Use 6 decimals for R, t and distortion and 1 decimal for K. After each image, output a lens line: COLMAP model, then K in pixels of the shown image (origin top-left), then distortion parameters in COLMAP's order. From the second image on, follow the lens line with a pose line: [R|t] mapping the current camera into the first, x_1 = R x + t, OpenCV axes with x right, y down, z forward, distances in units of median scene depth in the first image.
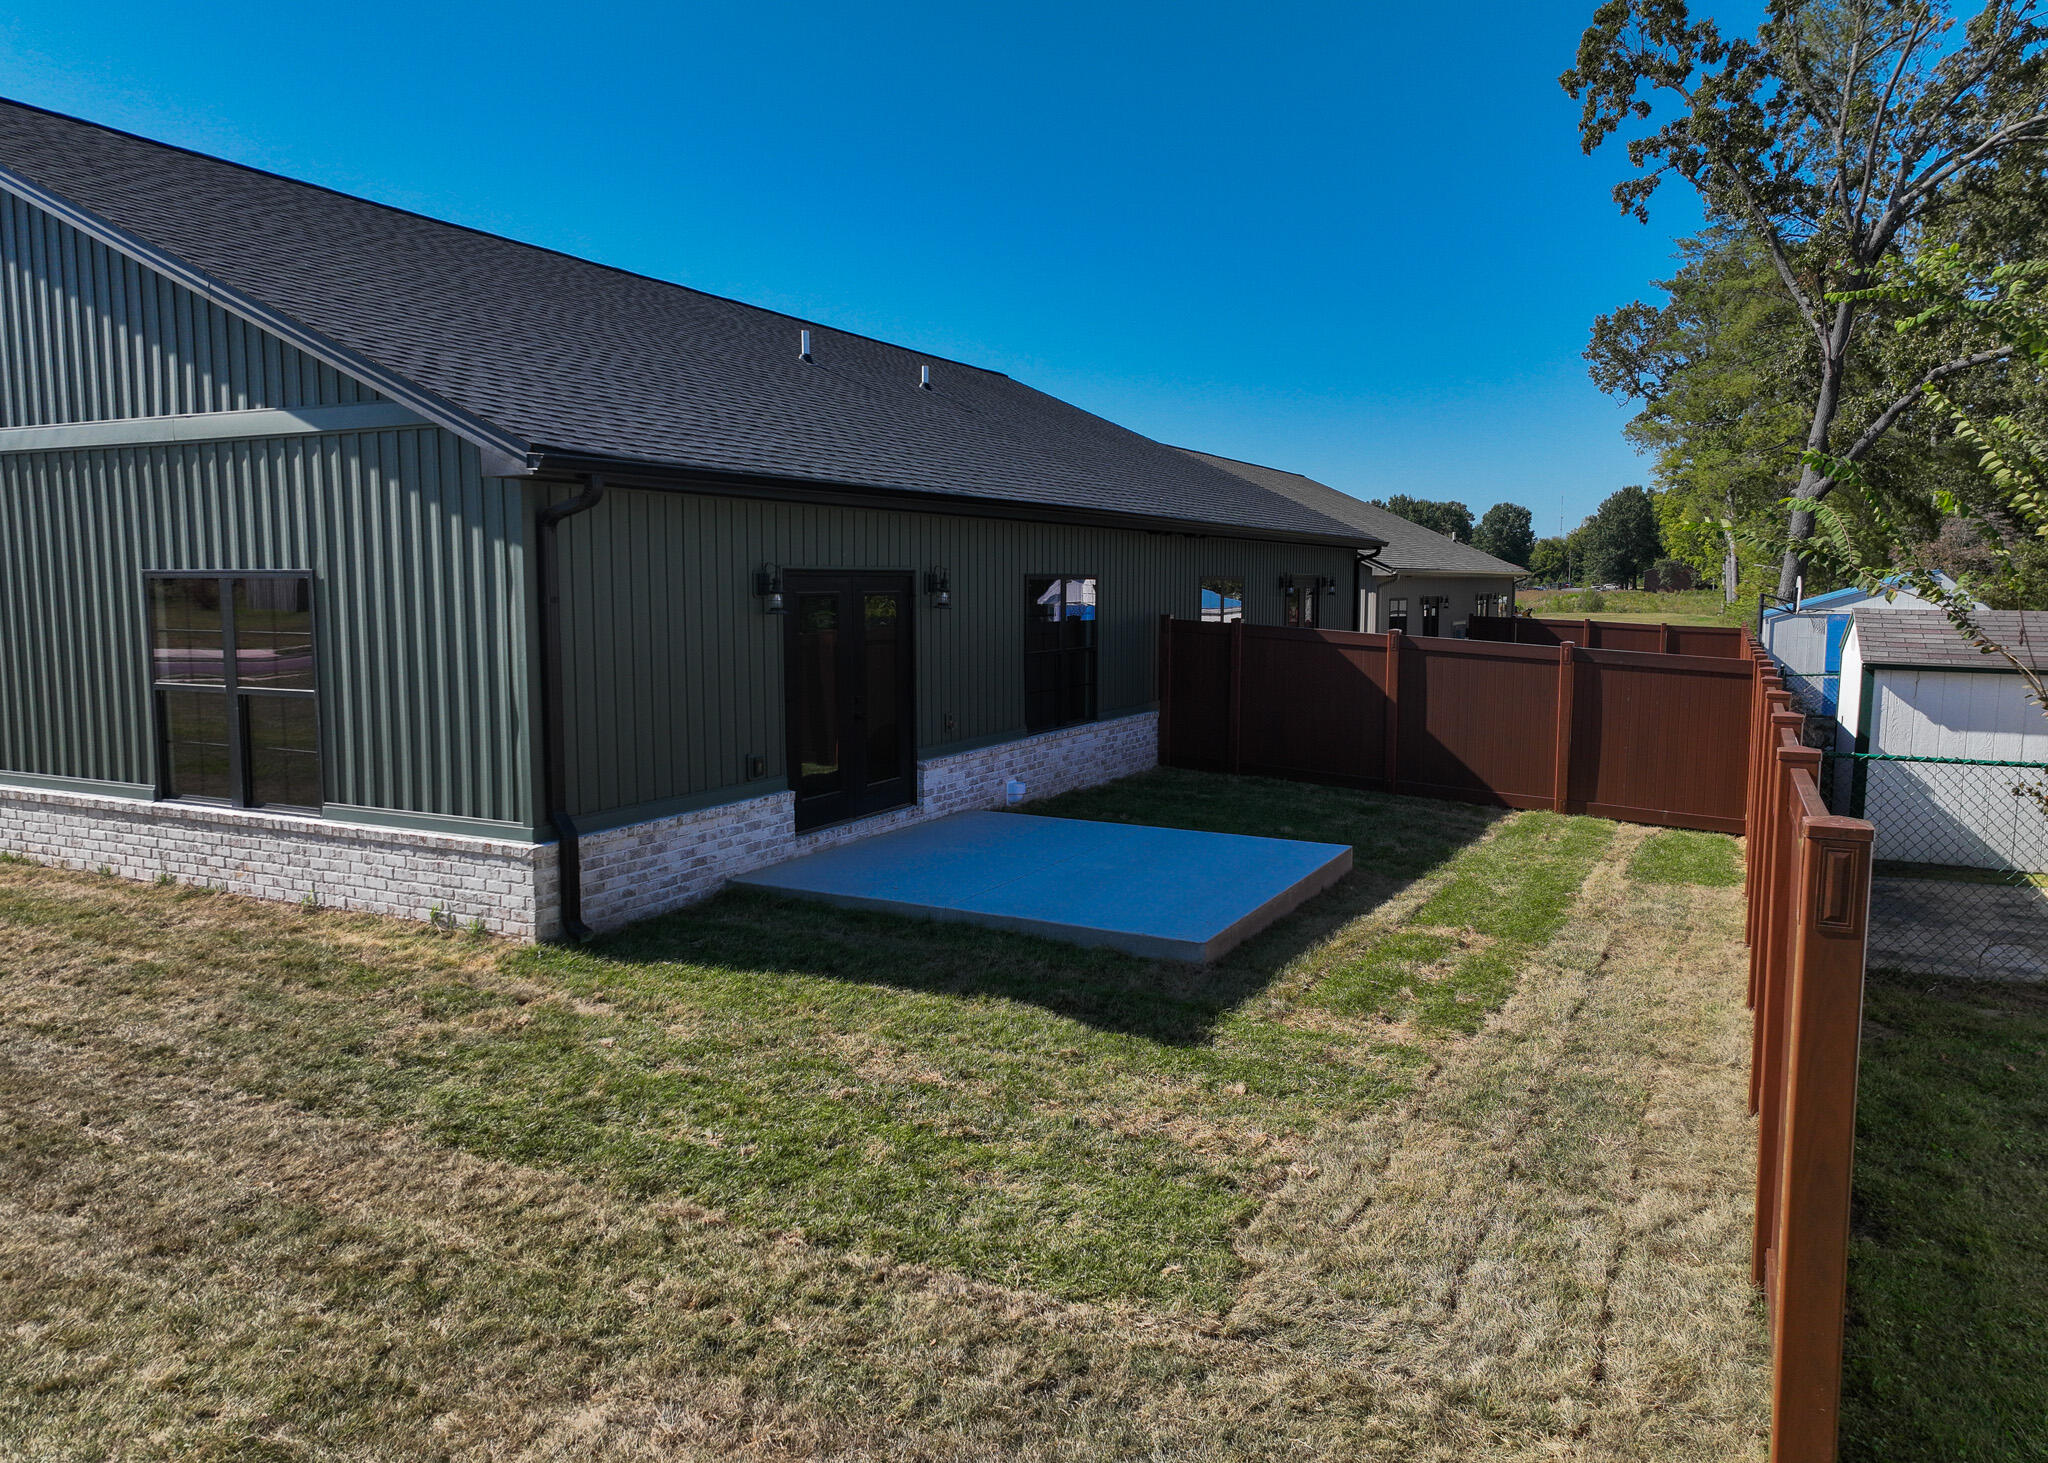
lens RADIAL K [[1440.1, 0, 1023.2], [0, 1440.1, 741.7], [0, 0, 1]] dist [0.010107, -0.004164]
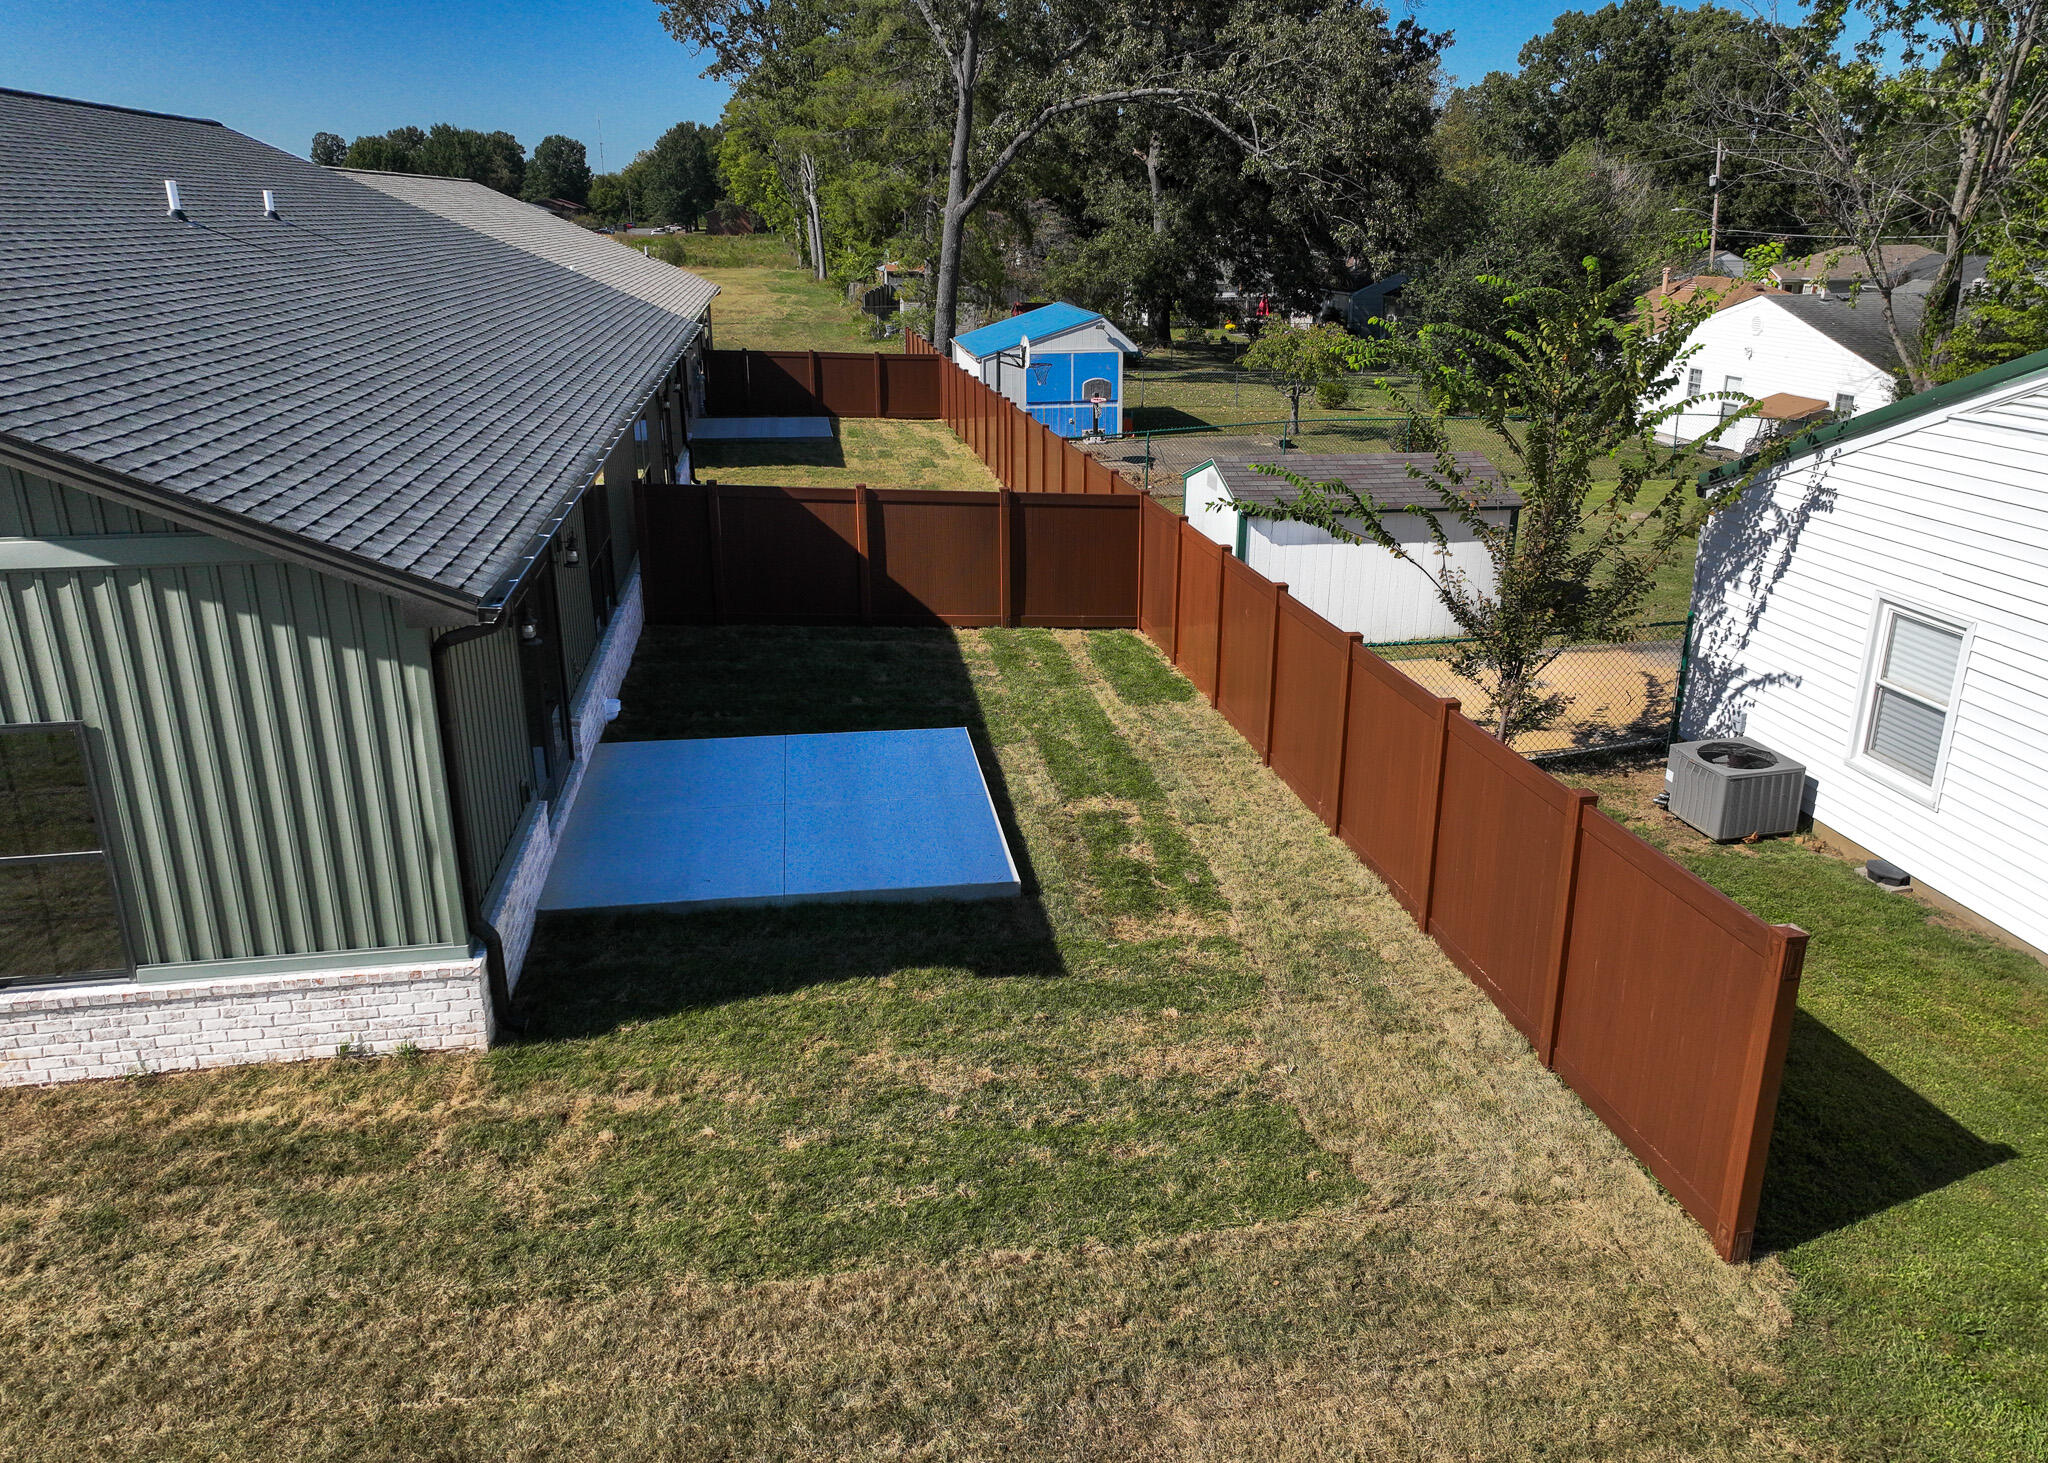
lens RADIAL K [[1440.1, 0, 1043.6], [0, 1440.1, 720.0], [0, 0, 1]] dist [0.010107, -0.004164]
pose [[0.810750, -0.193707, 0.552414, -0.520333], [0.066655, 0.968075, 0.241635, -0.297547], [-0.581585, -0.159084, 0.797779, -0.012402]]
